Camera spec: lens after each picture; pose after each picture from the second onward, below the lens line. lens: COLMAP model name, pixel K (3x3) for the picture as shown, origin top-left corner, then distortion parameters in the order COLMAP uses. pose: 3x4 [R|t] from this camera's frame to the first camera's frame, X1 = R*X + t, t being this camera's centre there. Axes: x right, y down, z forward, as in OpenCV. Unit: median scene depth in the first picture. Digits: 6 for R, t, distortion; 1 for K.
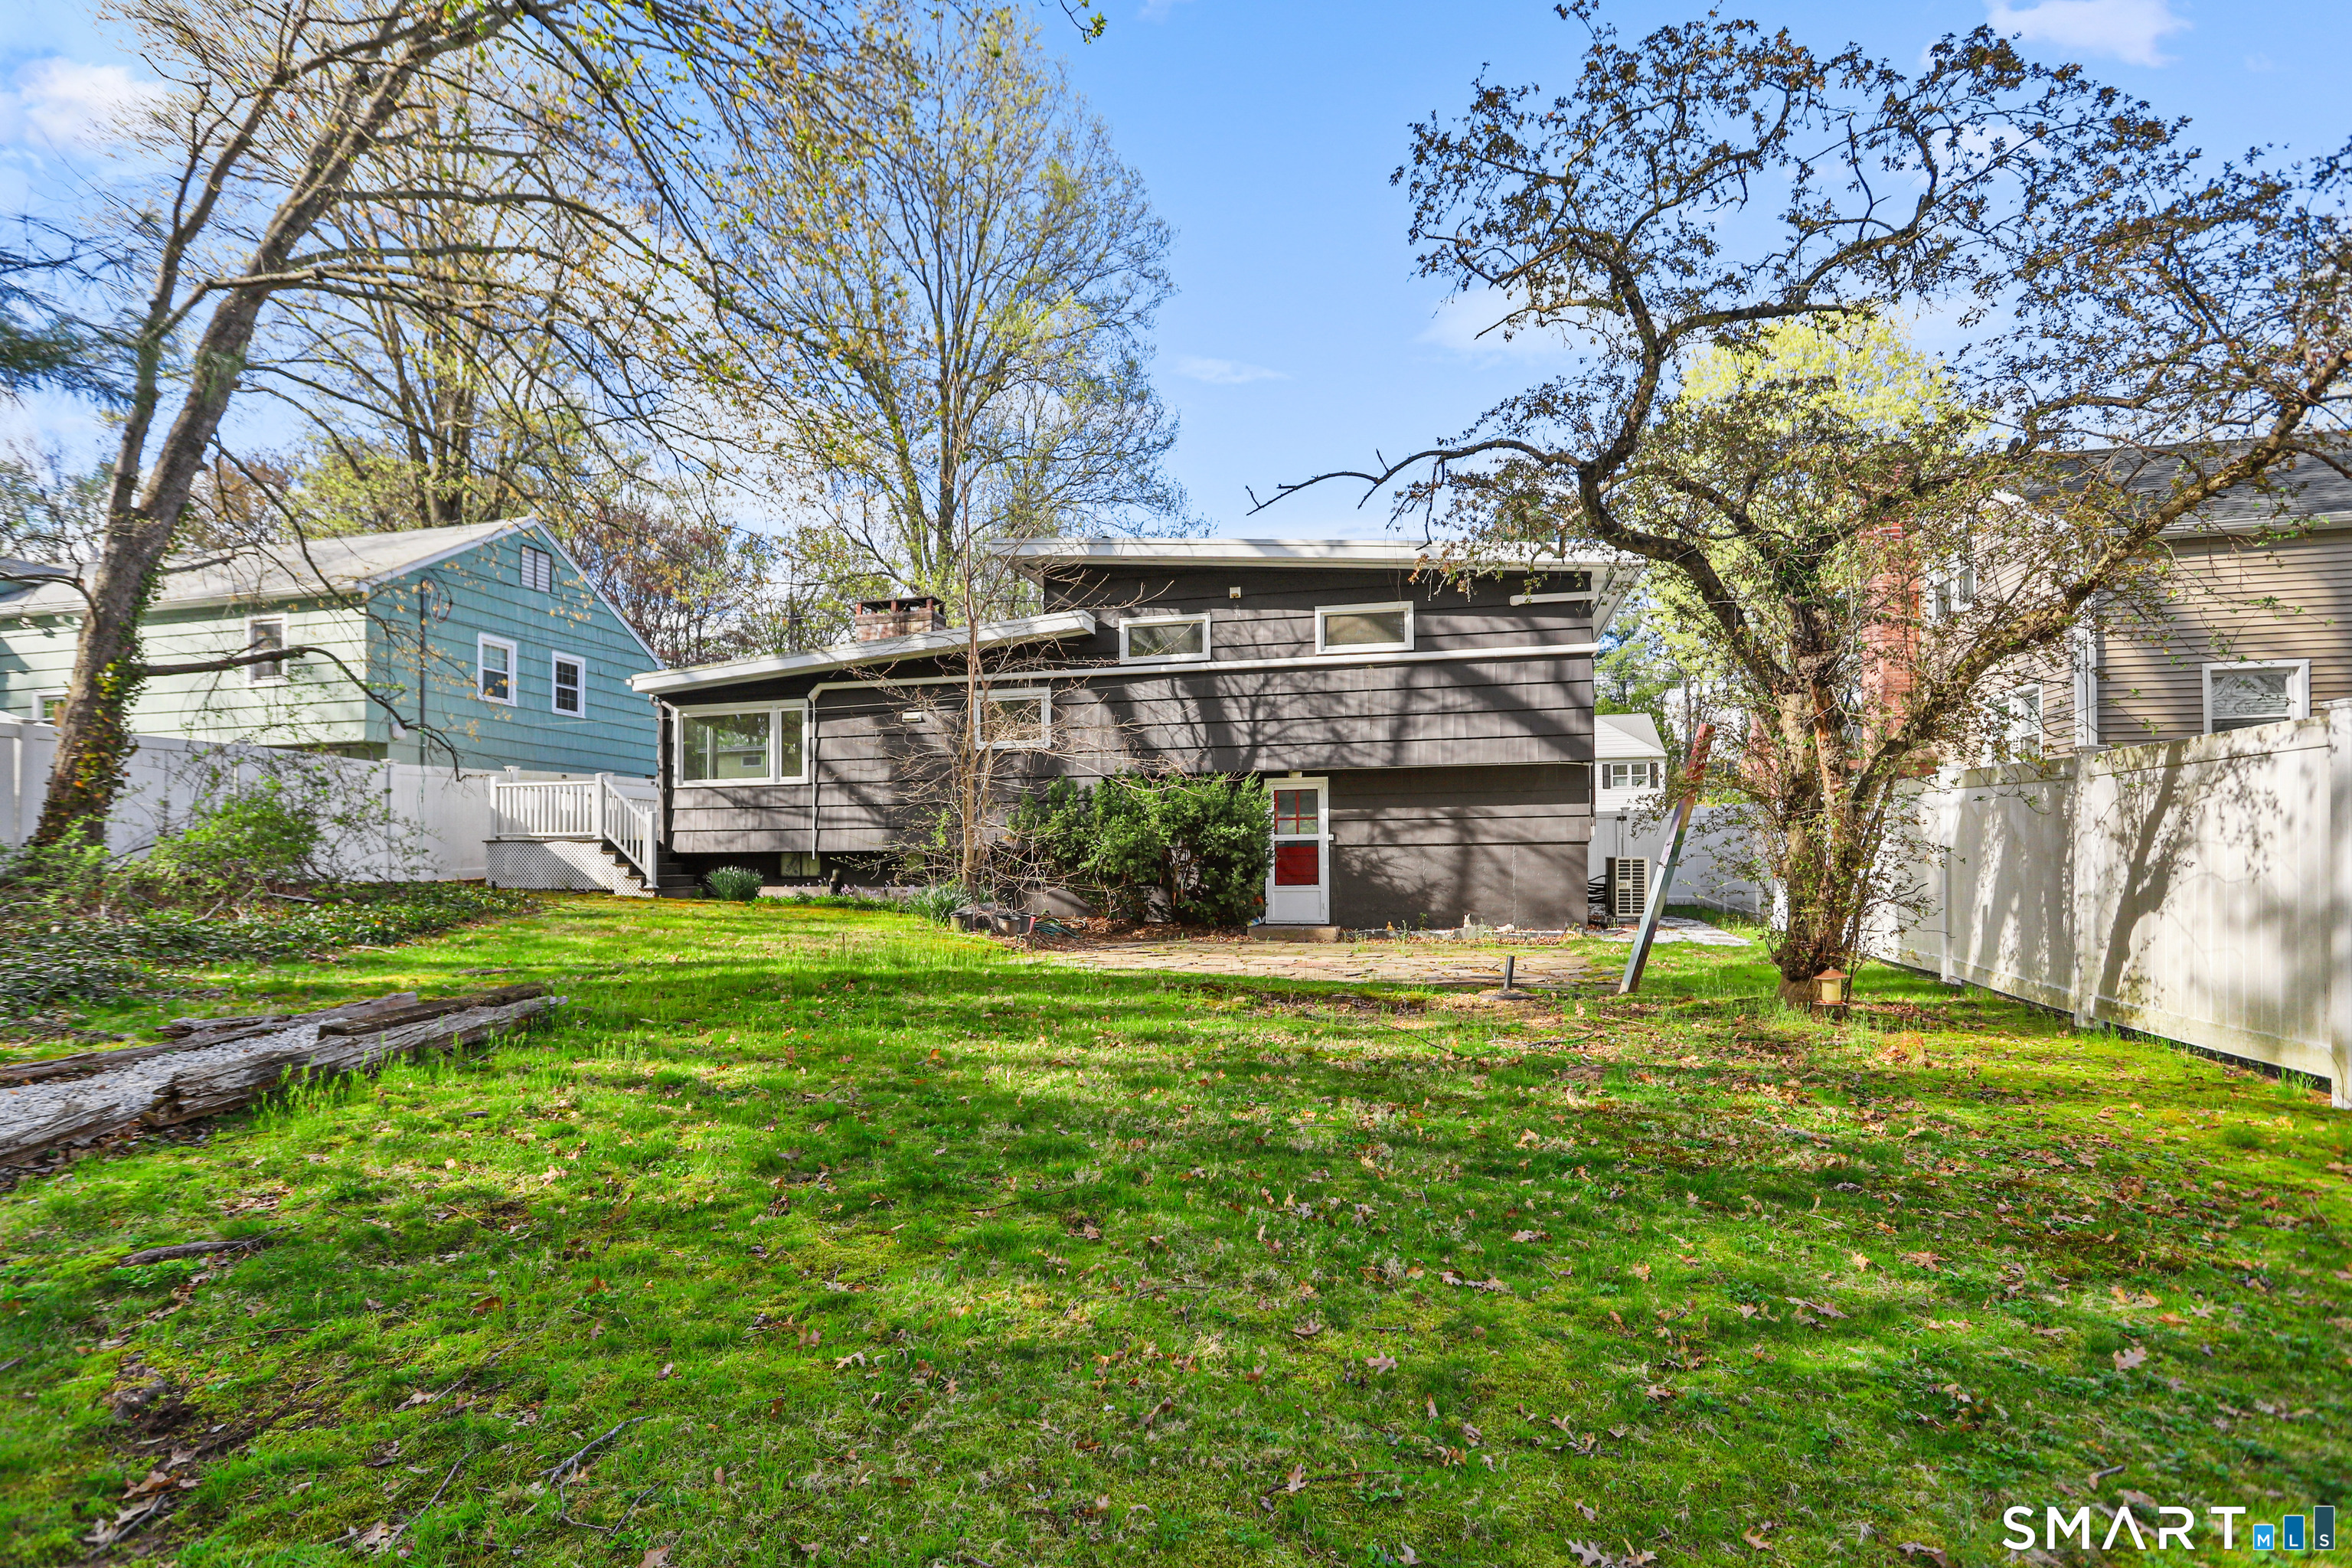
lens RADIAL K [[1146.4, 0, 1173.6], [0, 1146.4, 778.4], [0, 0, 1]] dist [-0.055045, 0.030229]
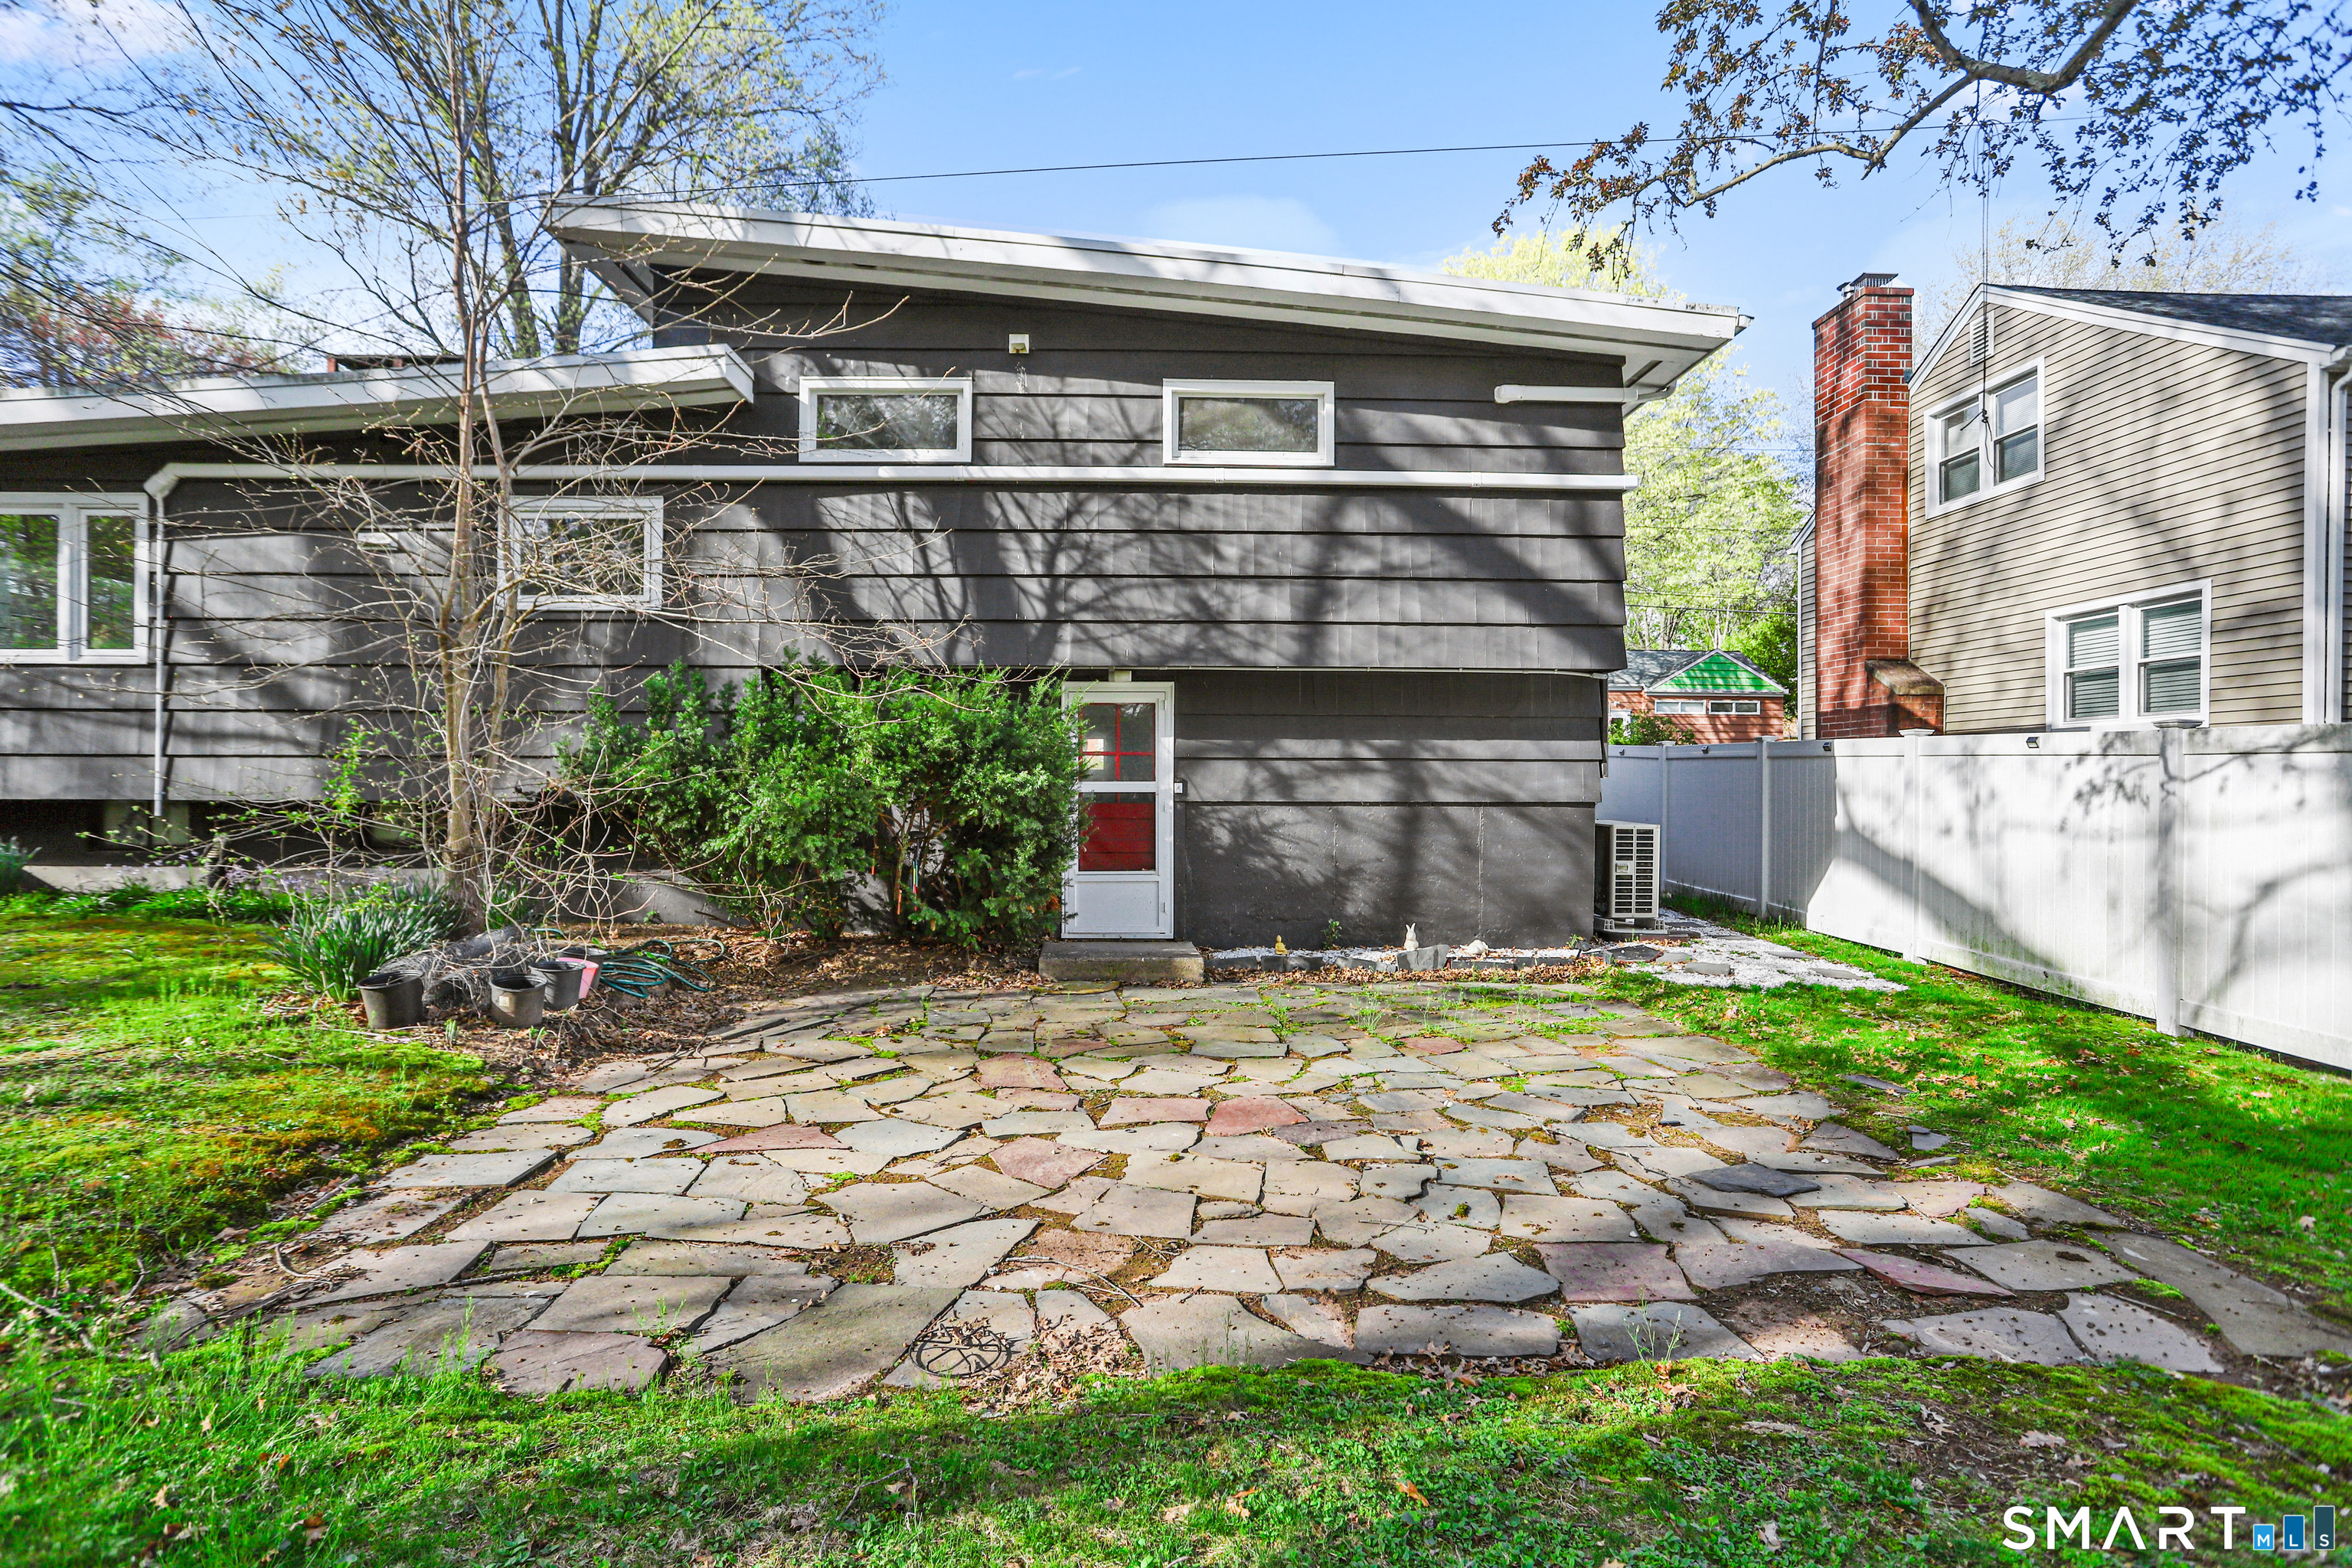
lens RADIAL K [[1146.4, 0, 1173.6], [0, 1146.4, 778.4], [0, 0, 1]] dist [-0.055045, 0.030229]
pose [[0.965174, 0.014052, 0.261233, -0.015785], [-0.033089, 0.997094, 0.068618, 0.007159], [-0.259509, -0.074872, 0.962834, 0.449824]]
